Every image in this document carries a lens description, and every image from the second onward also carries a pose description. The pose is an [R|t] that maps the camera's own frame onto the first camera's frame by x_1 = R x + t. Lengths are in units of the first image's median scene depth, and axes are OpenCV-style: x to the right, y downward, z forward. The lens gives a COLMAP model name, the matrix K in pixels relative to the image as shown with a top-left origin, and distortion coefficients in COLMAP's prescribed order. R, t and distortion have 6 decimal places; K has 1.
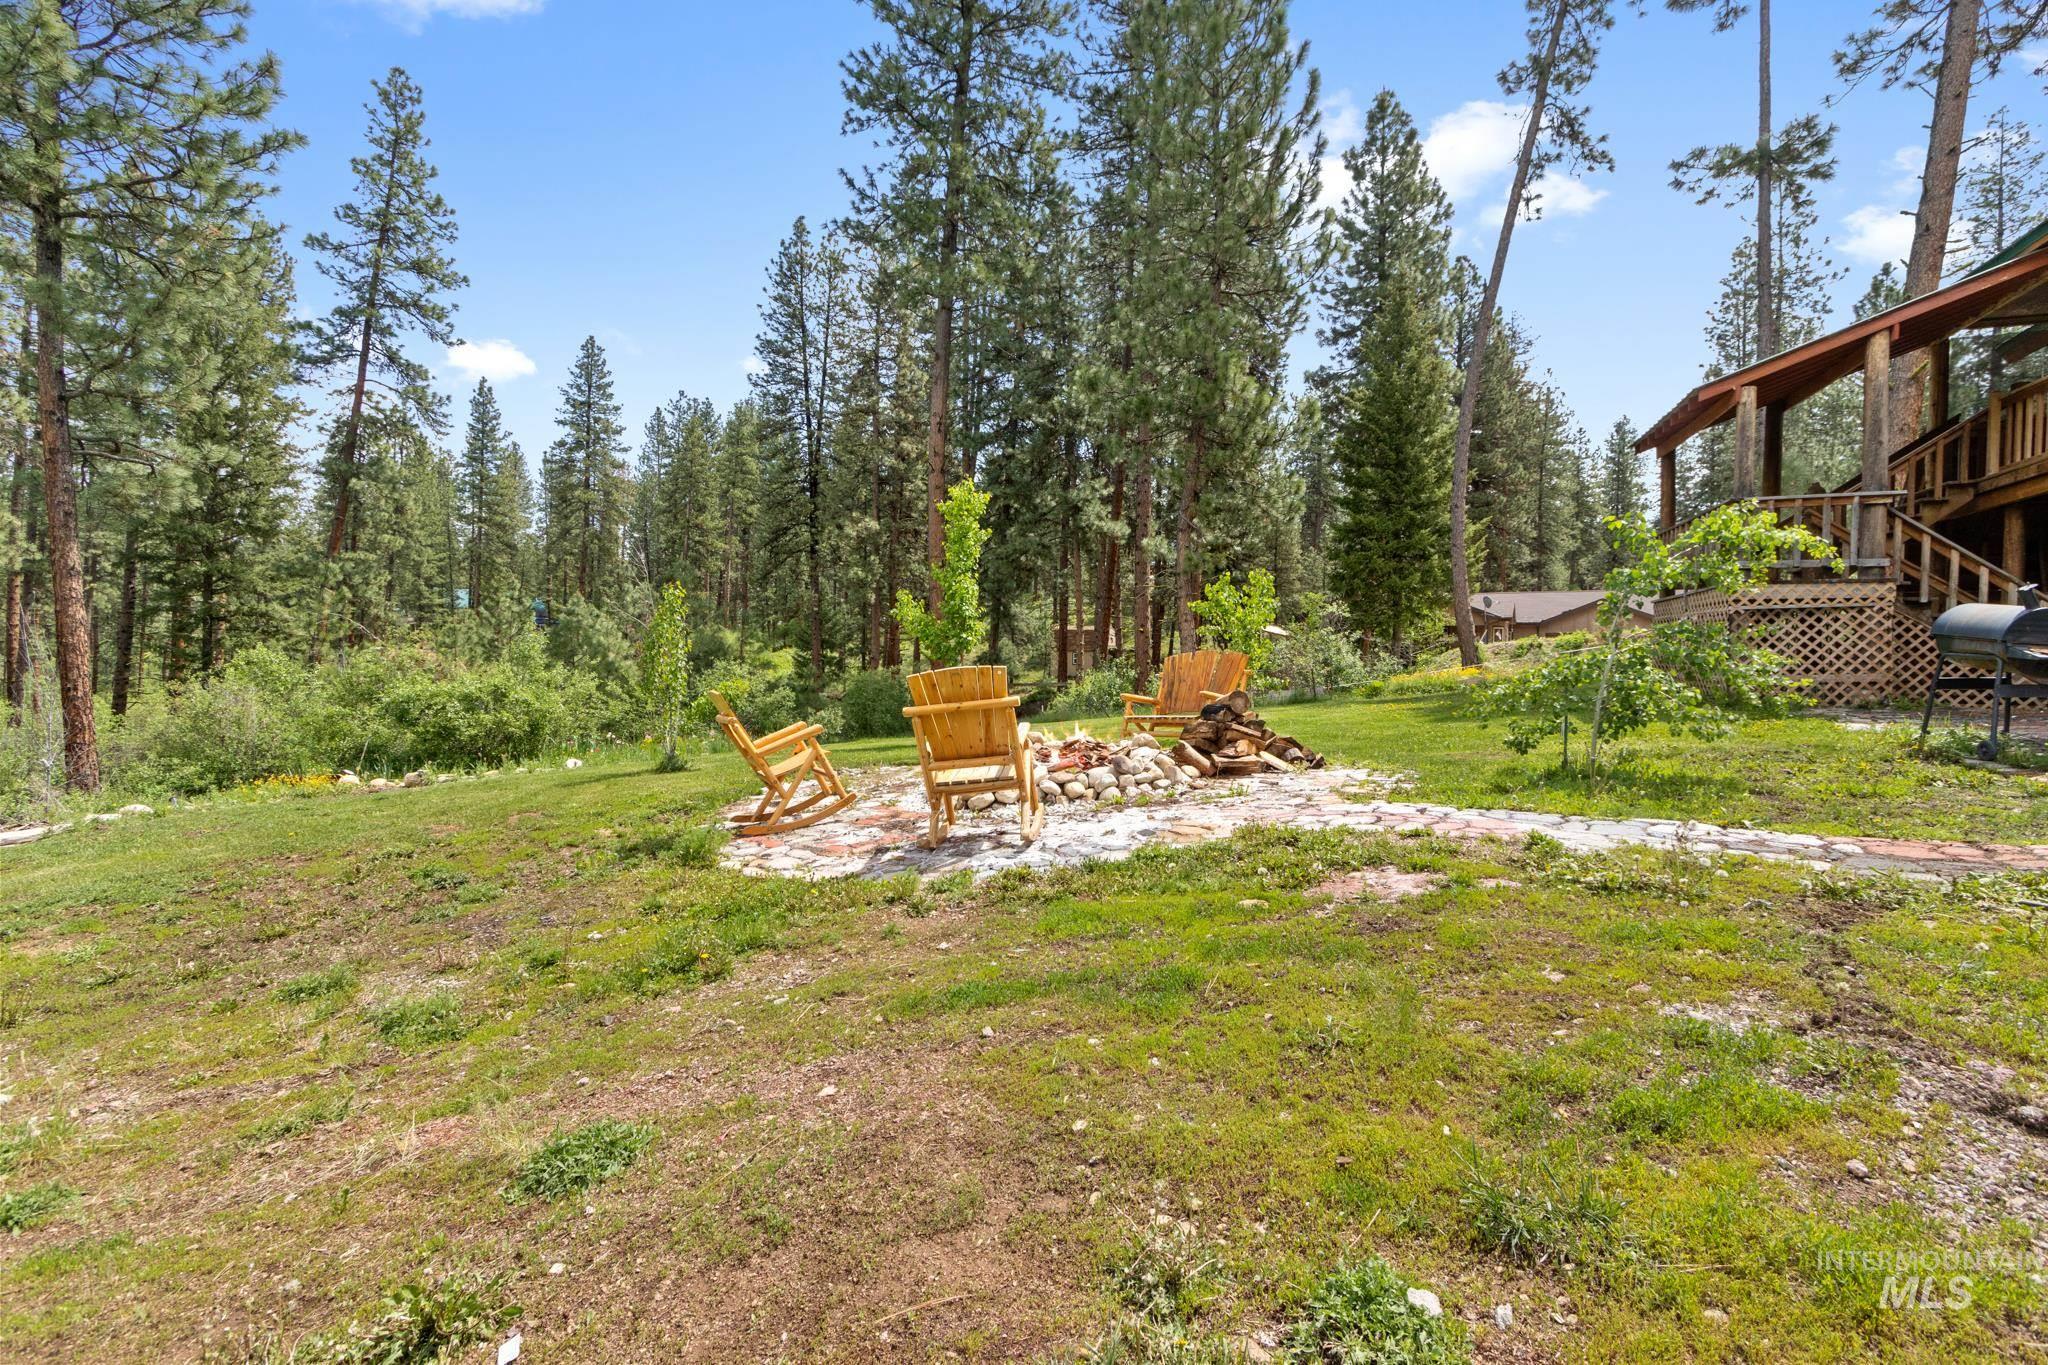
lens RADIAL K [[940.6, 0, 1023.9], [0, 940.6, 669.0], [0, 0, 1]] dist [0.002411, 0.000125]
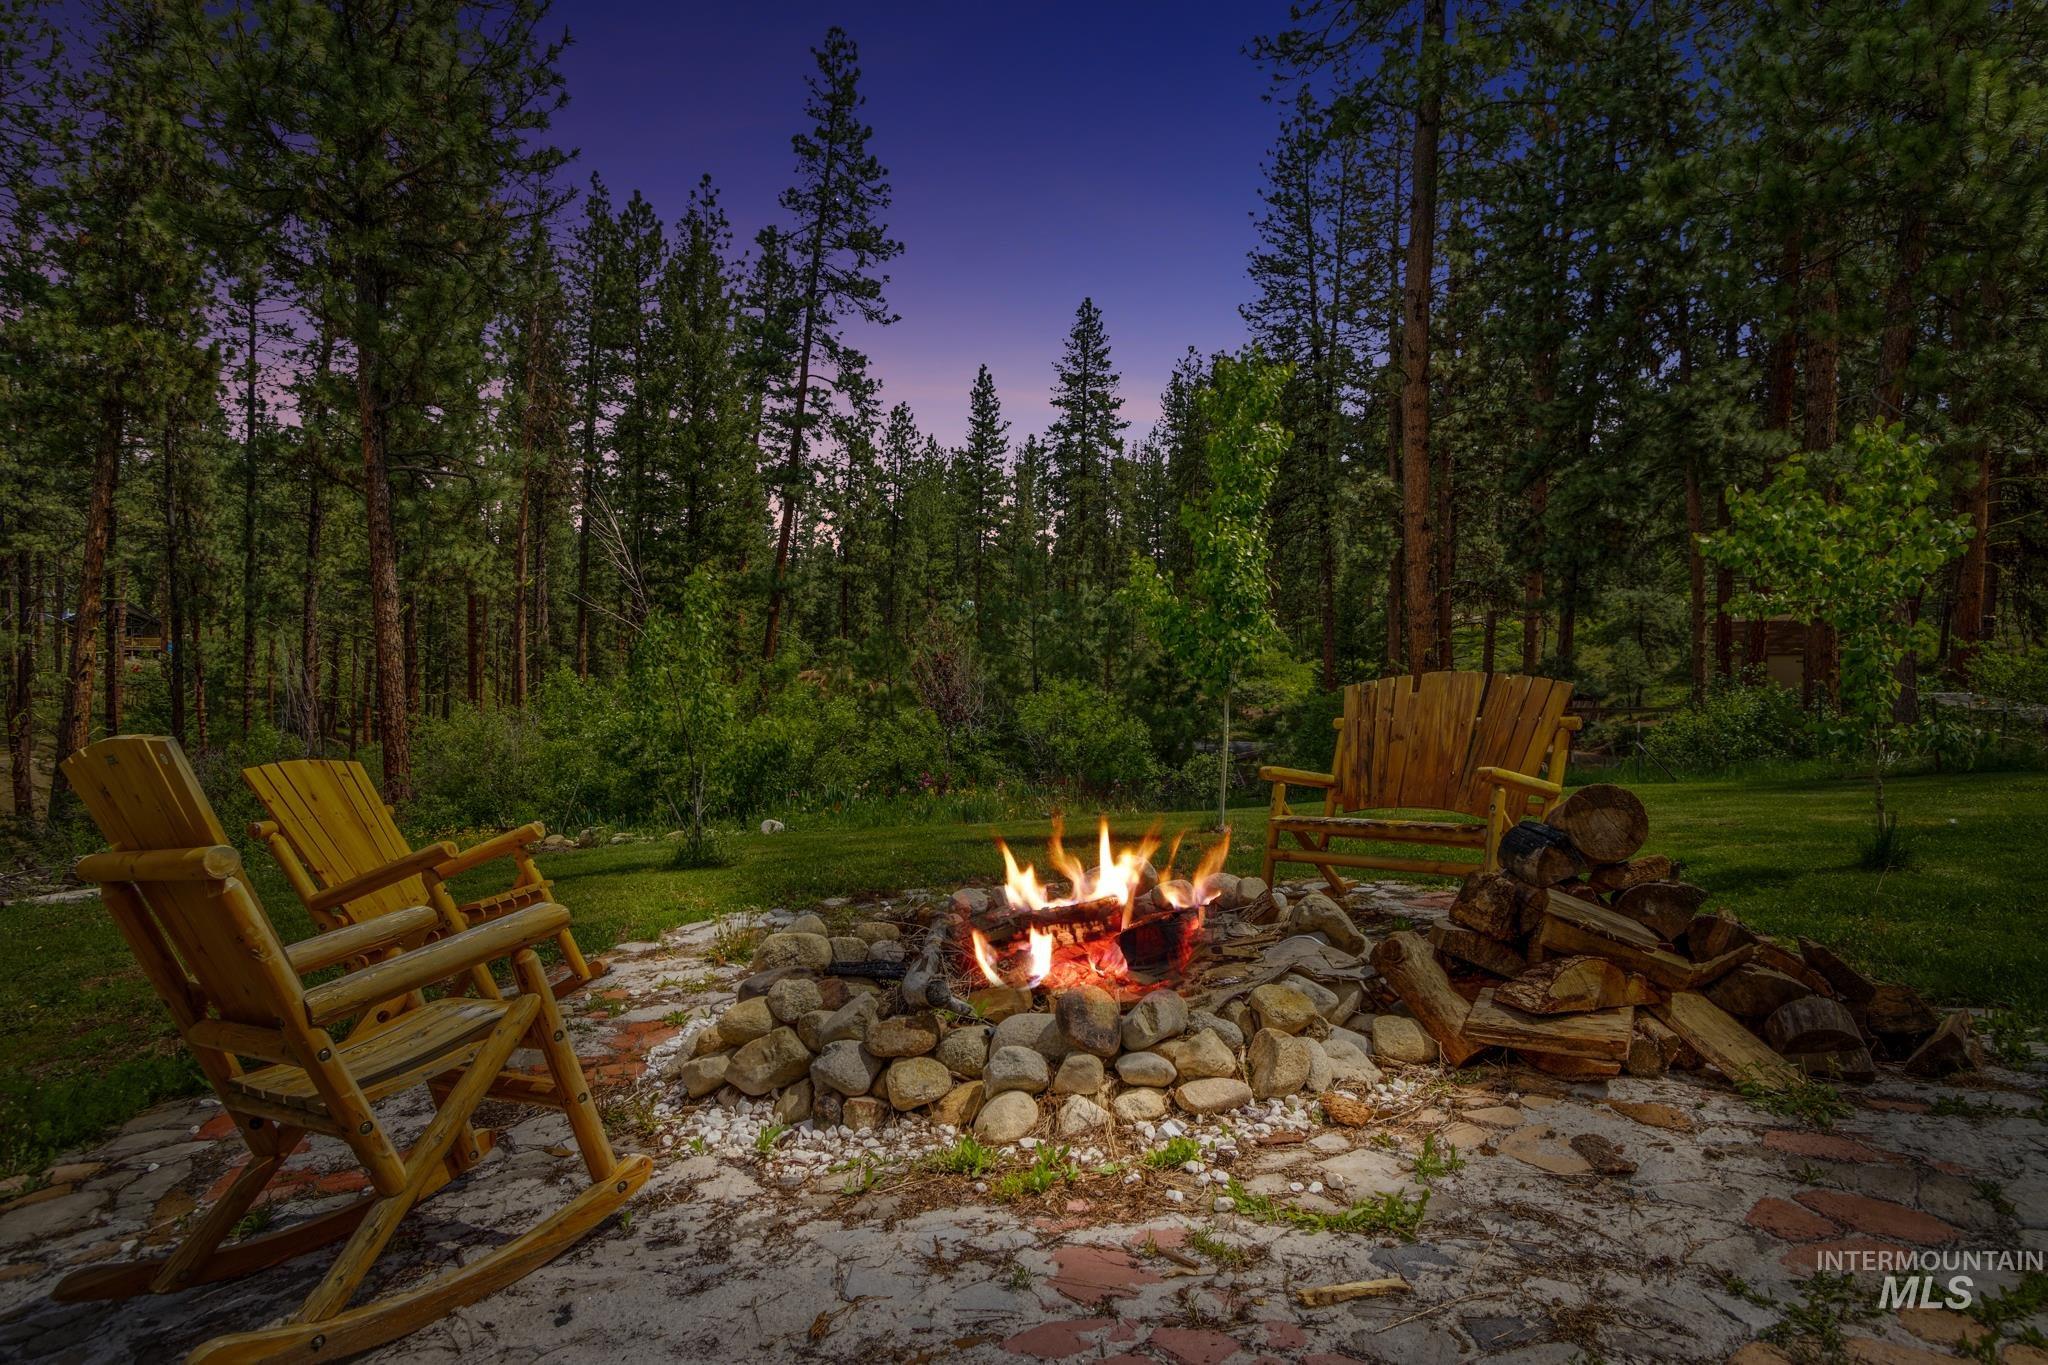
lens RADIAL K [[1158.7, 0, 1010.4], [0, 1158.7, 700.5], [0, 0, 1]] dist [-0.002429, -0.000258]
pose [[0.860515, 0.000243, -0.509425, 0.050017], [0.008143, 0.999866, 0.014231, -0.002319], [0.509360, -0.016394, 0.860397, 0.113298]]
